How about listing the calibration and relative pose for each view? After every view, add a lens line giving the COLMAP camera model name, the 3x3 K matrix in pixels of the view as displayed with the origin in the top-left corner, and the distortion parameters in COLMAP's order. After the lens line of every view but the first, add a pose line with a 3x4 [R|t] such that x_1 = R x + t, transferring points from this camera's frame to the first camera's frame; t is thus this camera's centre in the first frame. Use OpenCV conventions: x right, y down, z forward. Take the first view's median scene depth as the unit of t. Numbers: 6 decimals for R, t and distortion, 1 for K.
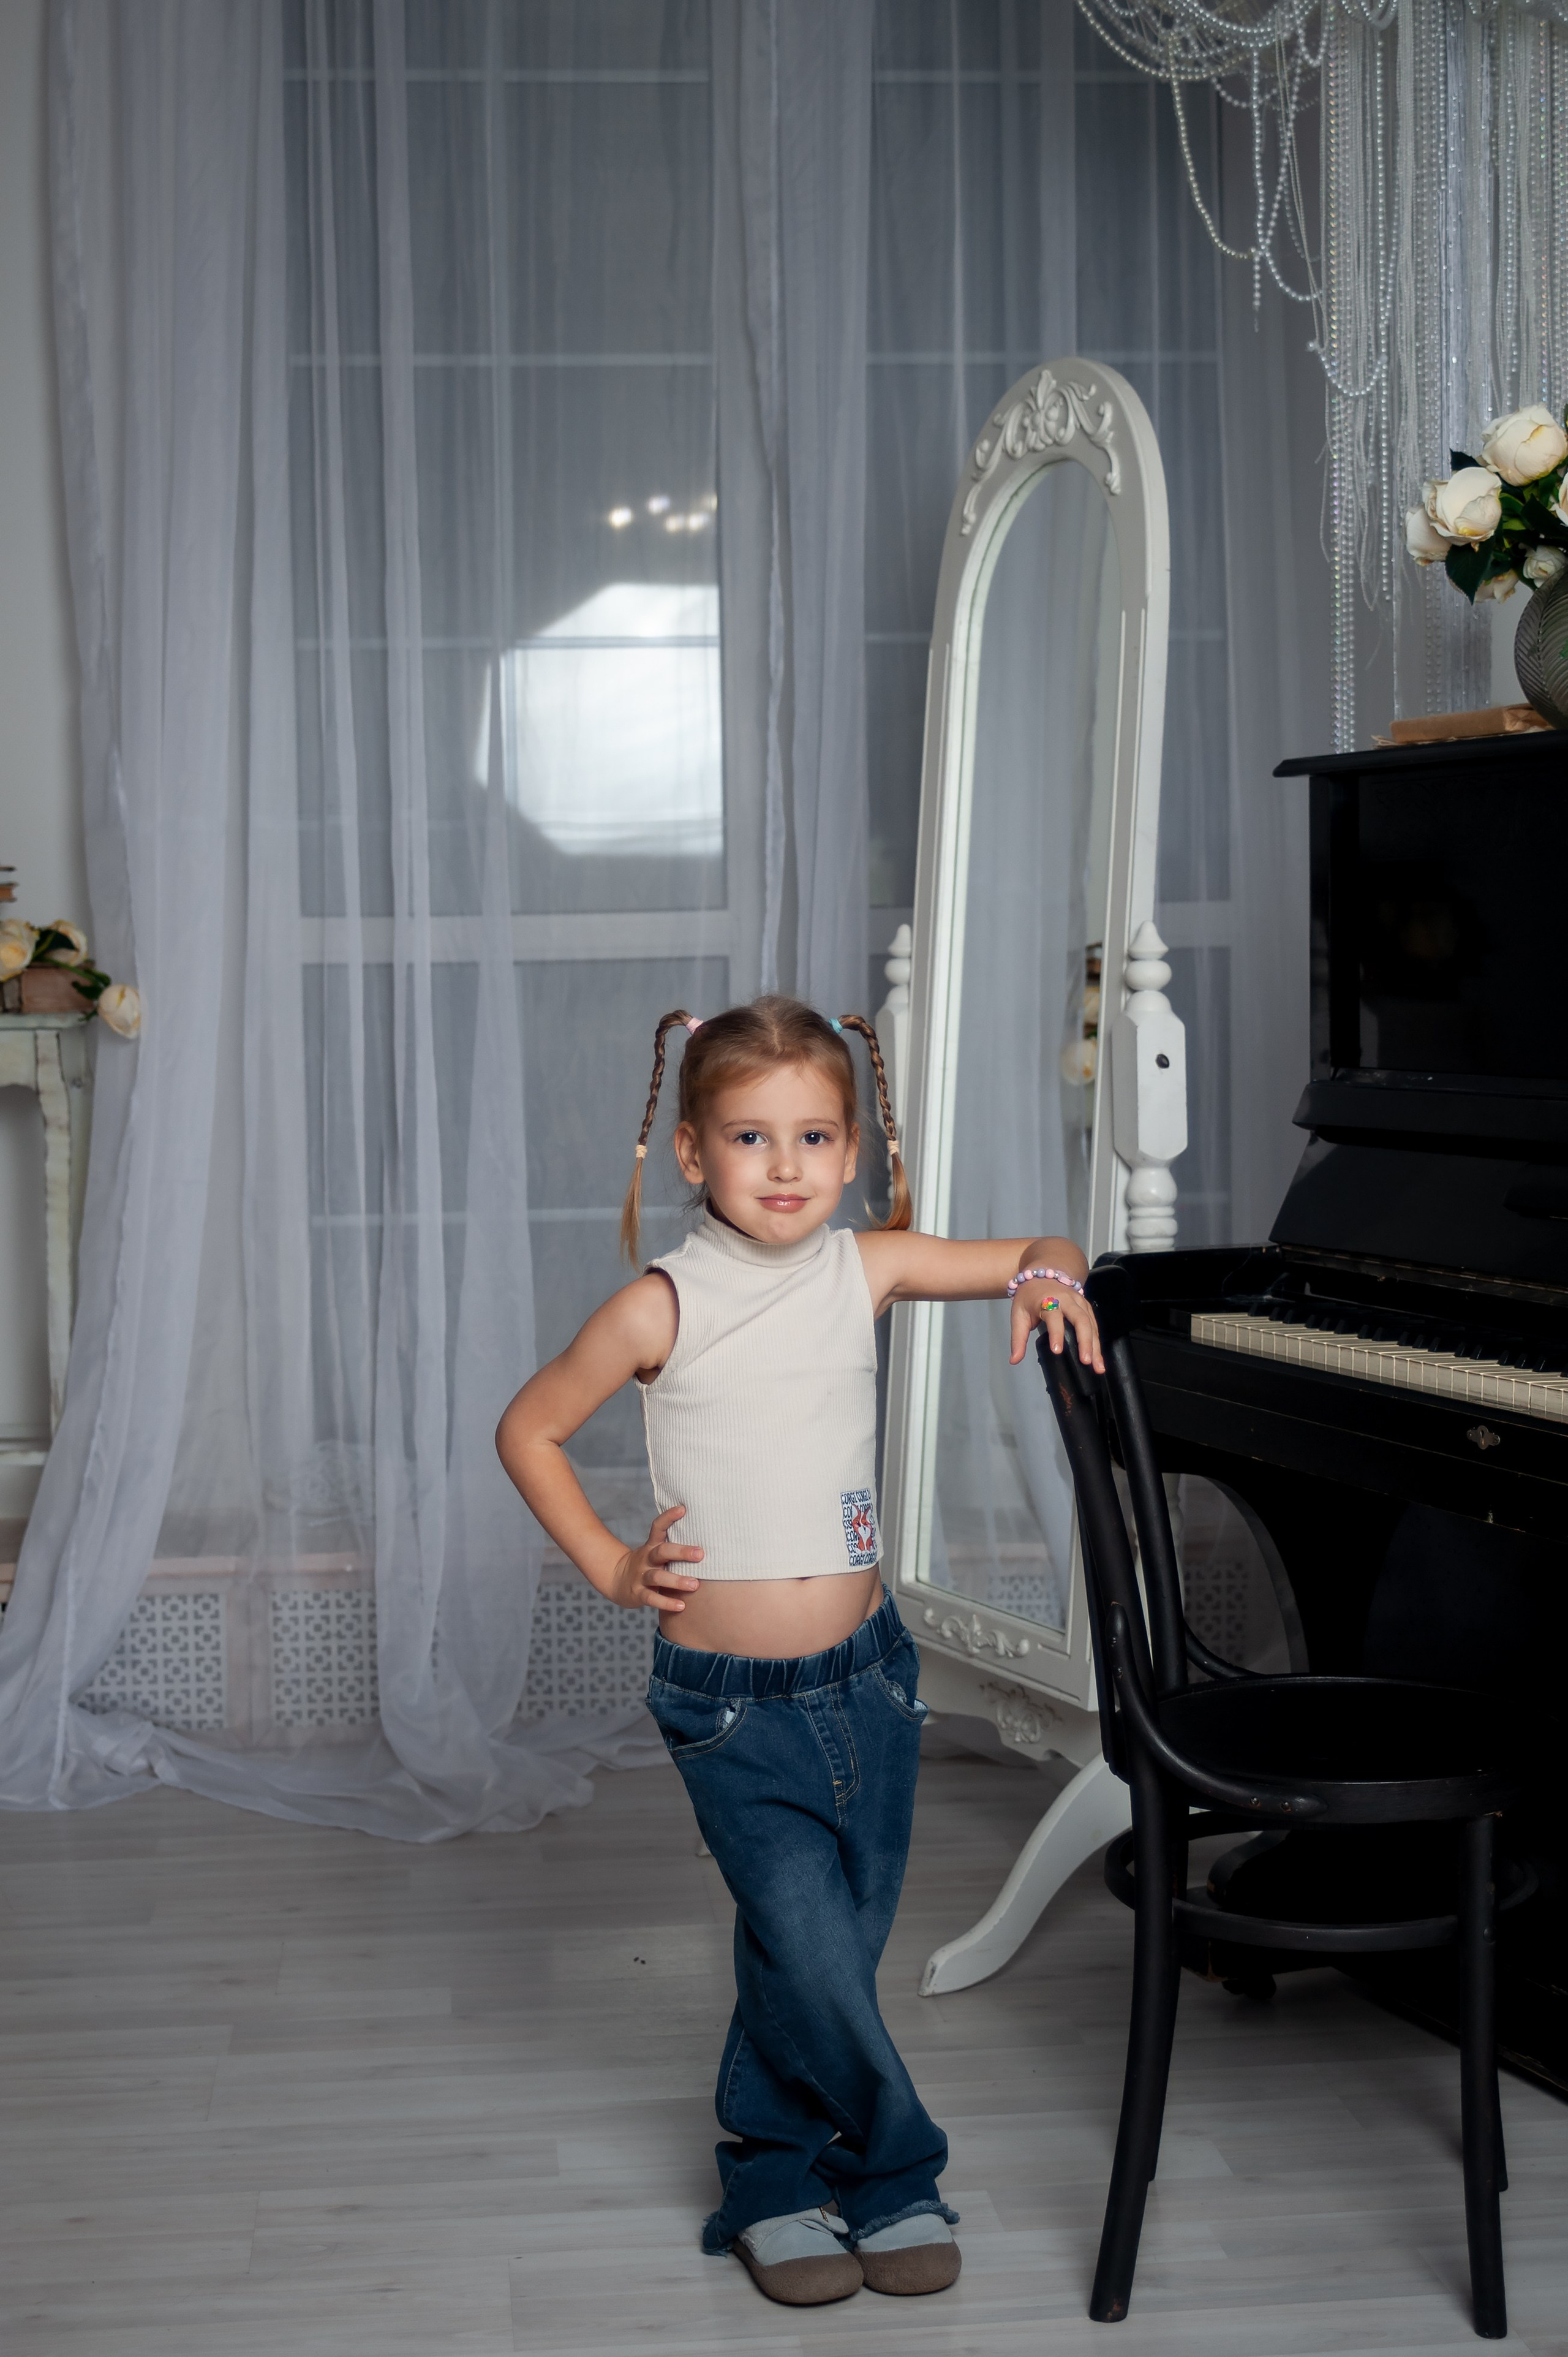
lens RADIAL K [[3392.3, 0, 784.0], [0, 3392.3, 1178.5], [0, 0, 1]] dist [-0.062329, 0.060143]
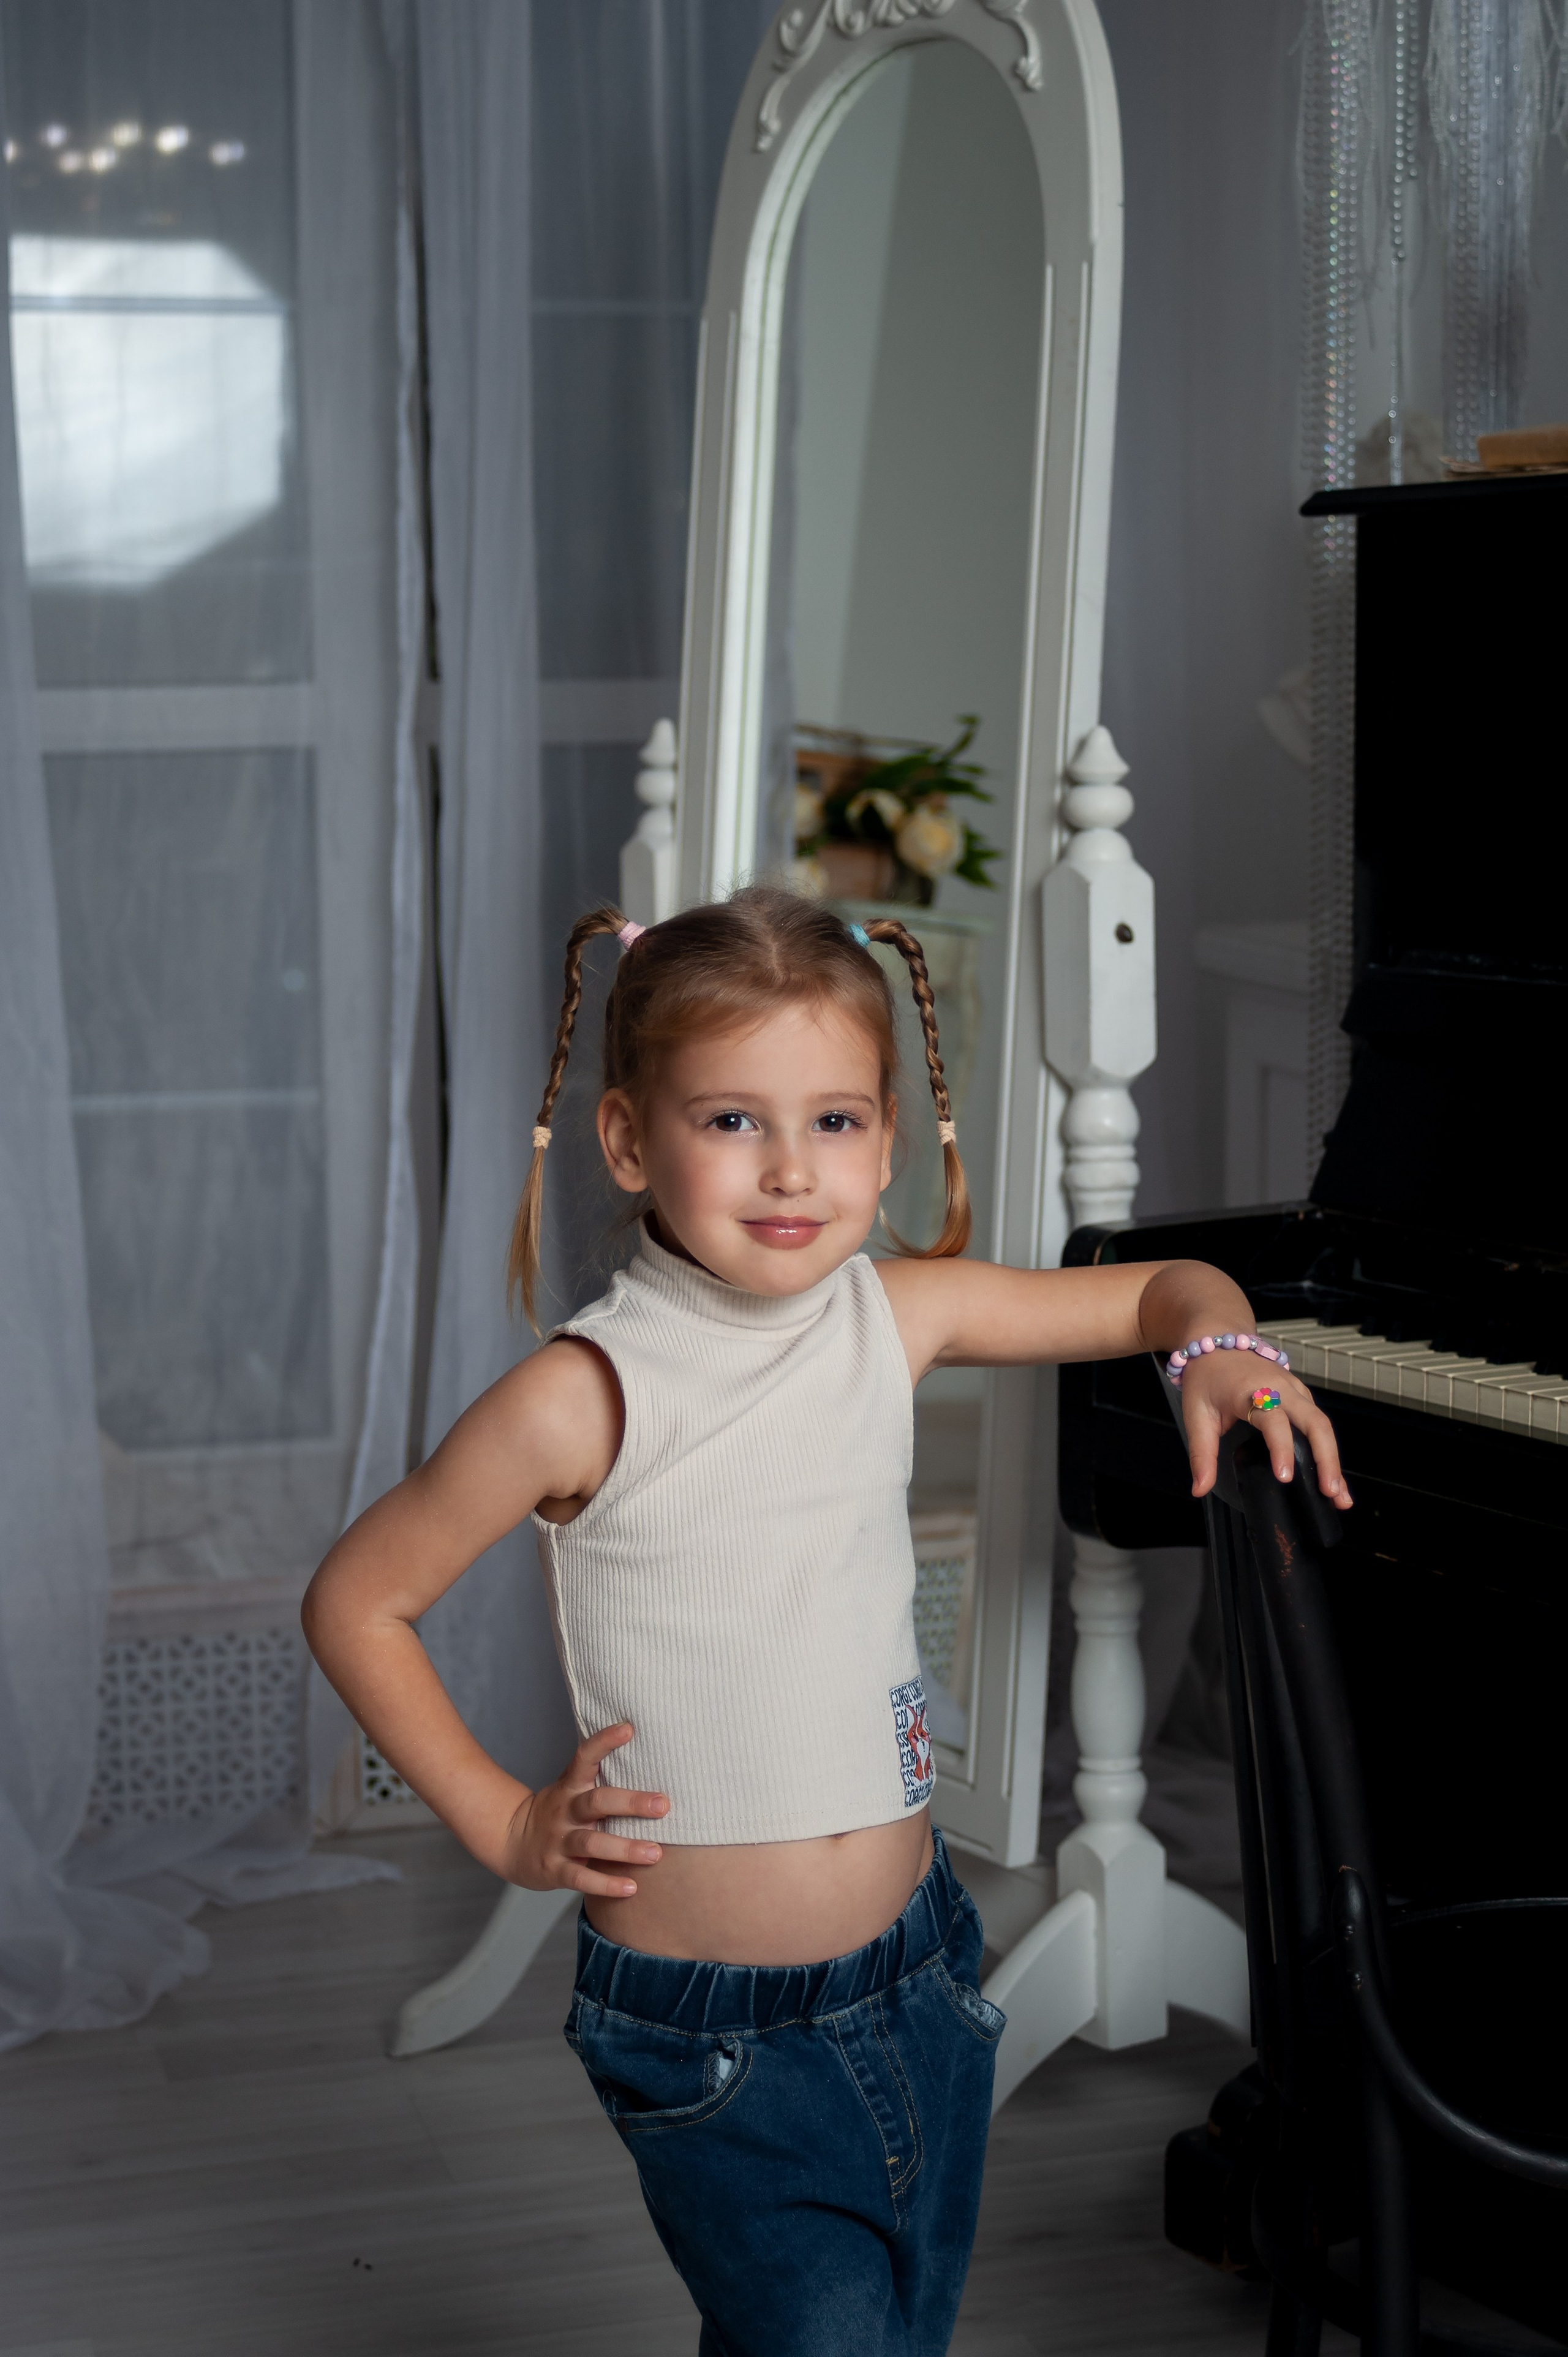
lens RADIAL K [[3854.3, 0, 750.9], [0, 3854.3, 1180.2], [0, 0, 1]] dist [0.011776, 0.044414]
pose [[0.985276, -0.020533, 0.169736, -0.088094], [0.009940, 0.997963, 0.063024, -0.031937], [-0.170684, -0.060409, 0.983472, 0.223277]]
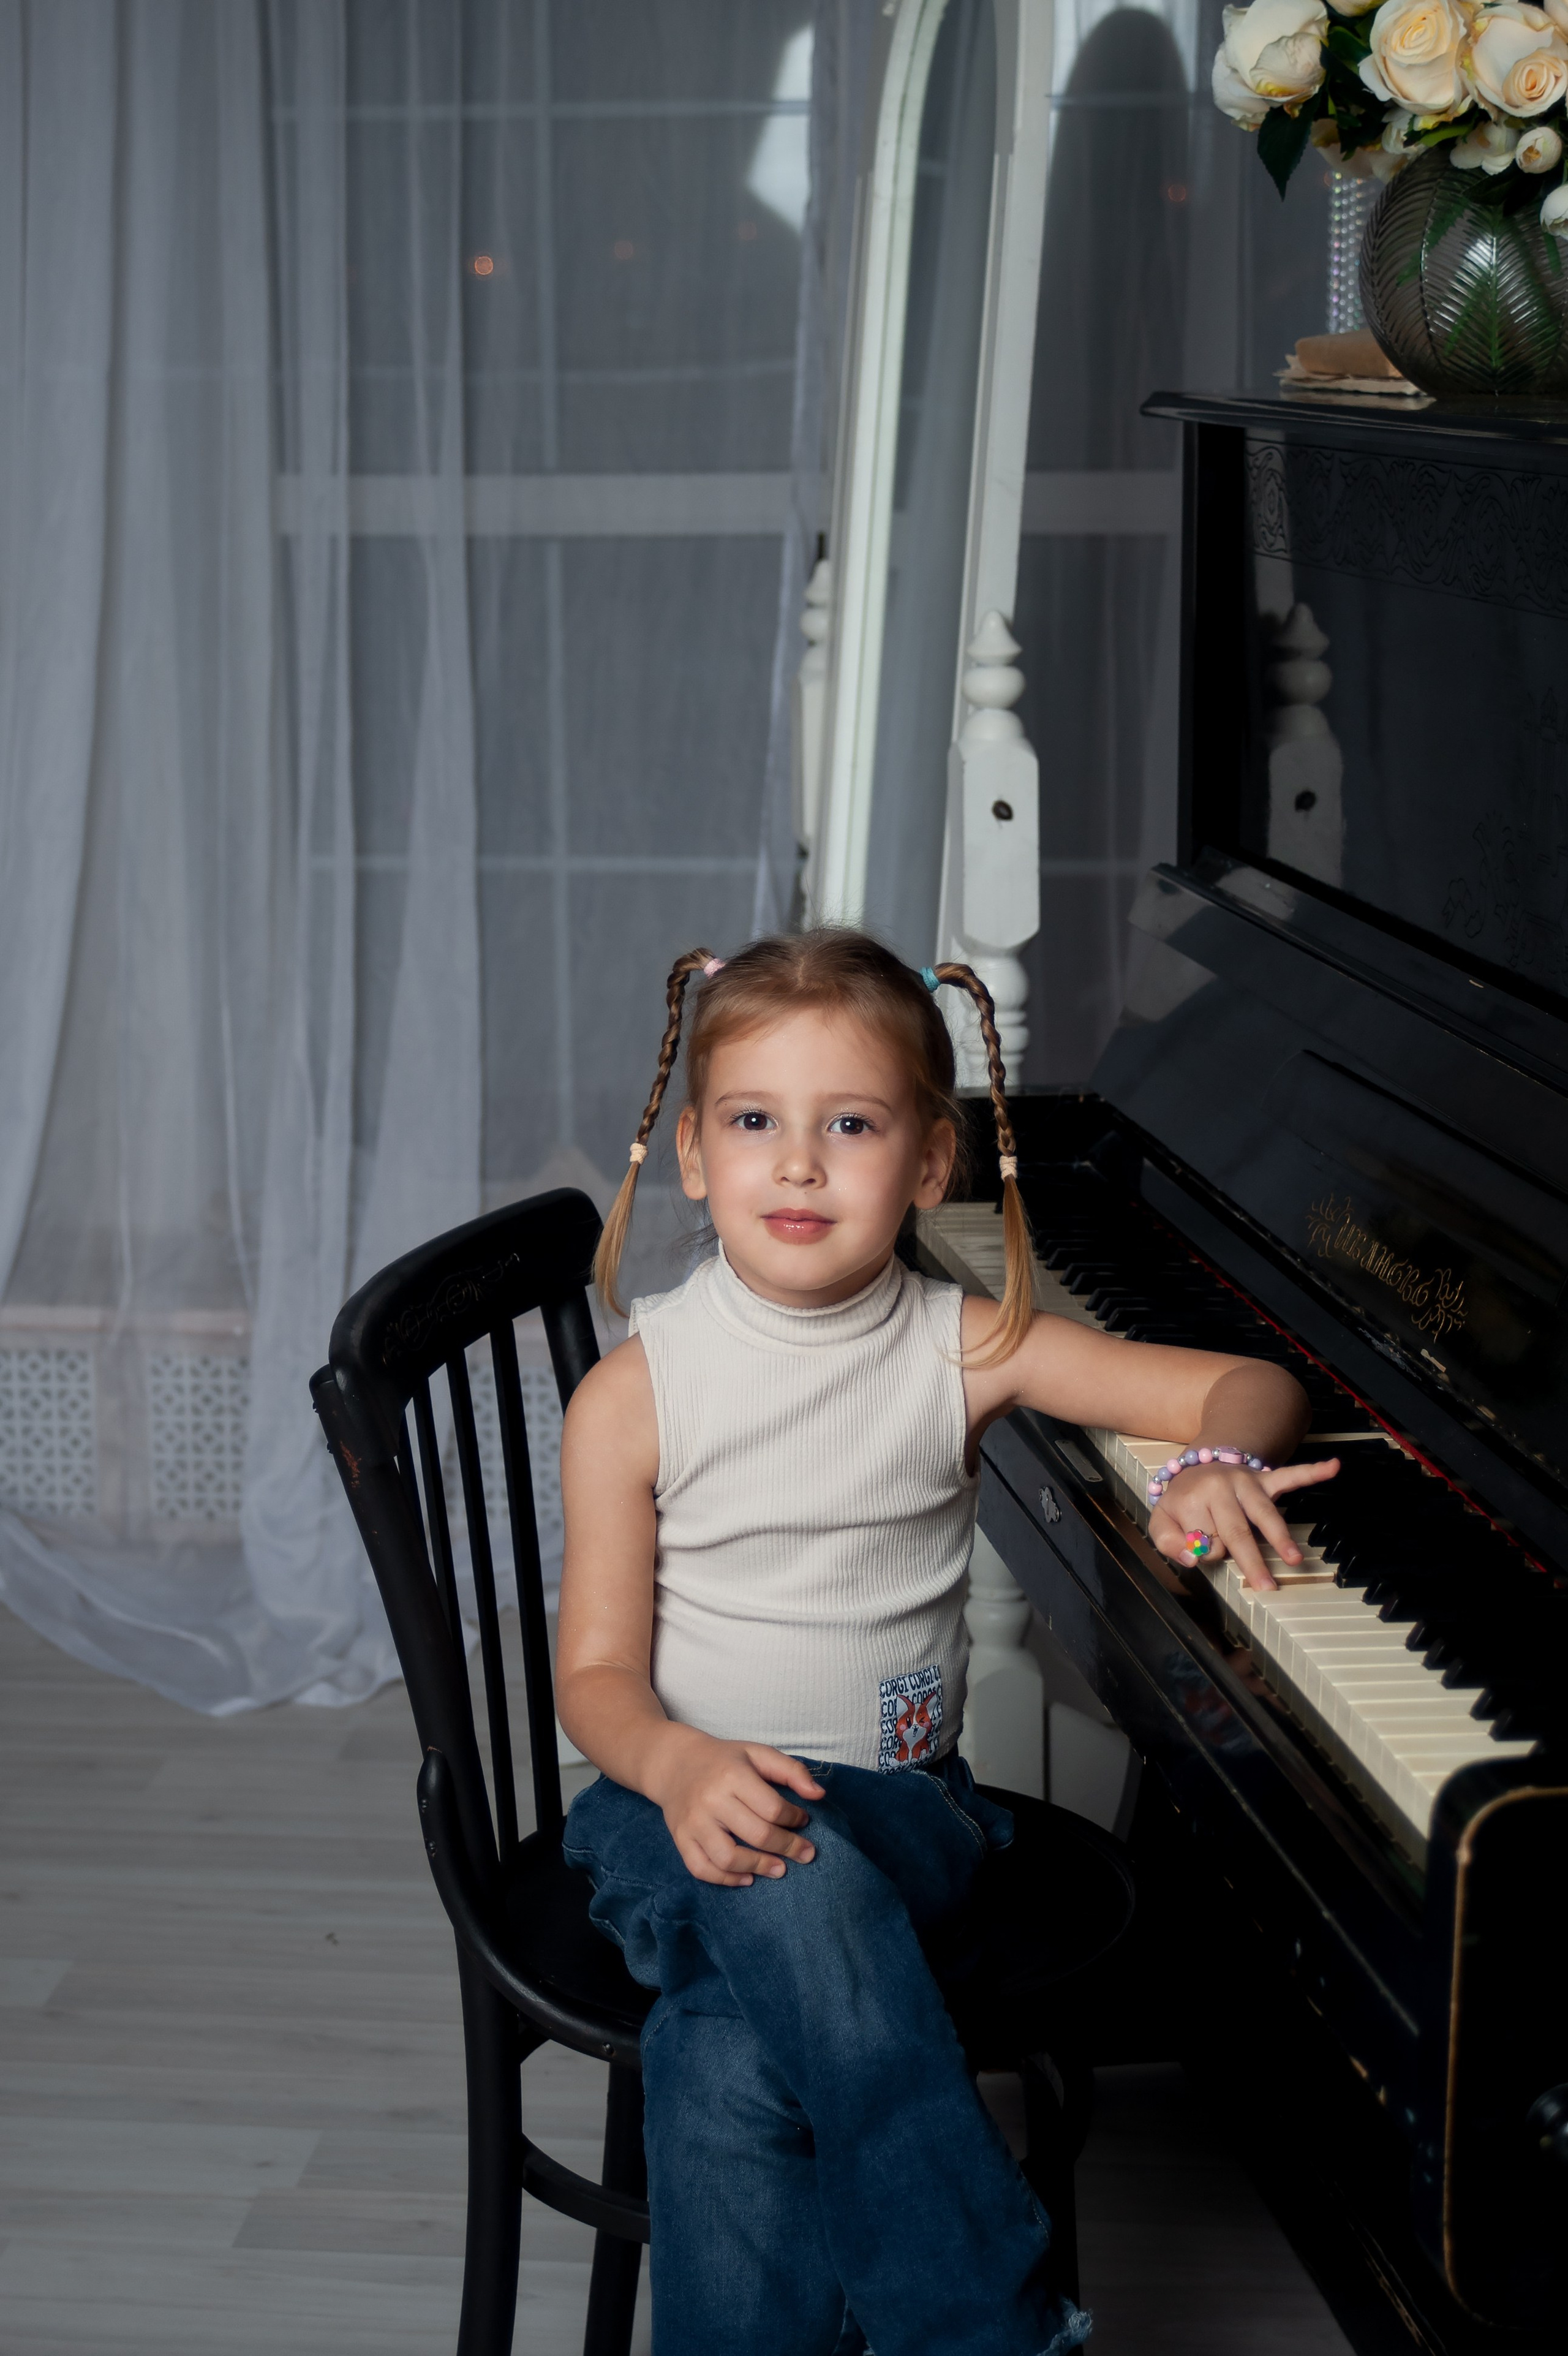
lens RADIAL K [[3959.5, 0, 784.0], [0, 3959.5, 1178.0], [0, 0, 1]] dist [-0.003401, -0.027785]
pose [[0.976505, 0.053232, -0.208816, 0.224581], [-0.021197, 0.988038, 0.152746, -0.077442], [0.214449, -0.144731, 0.965953, 0.159784]]
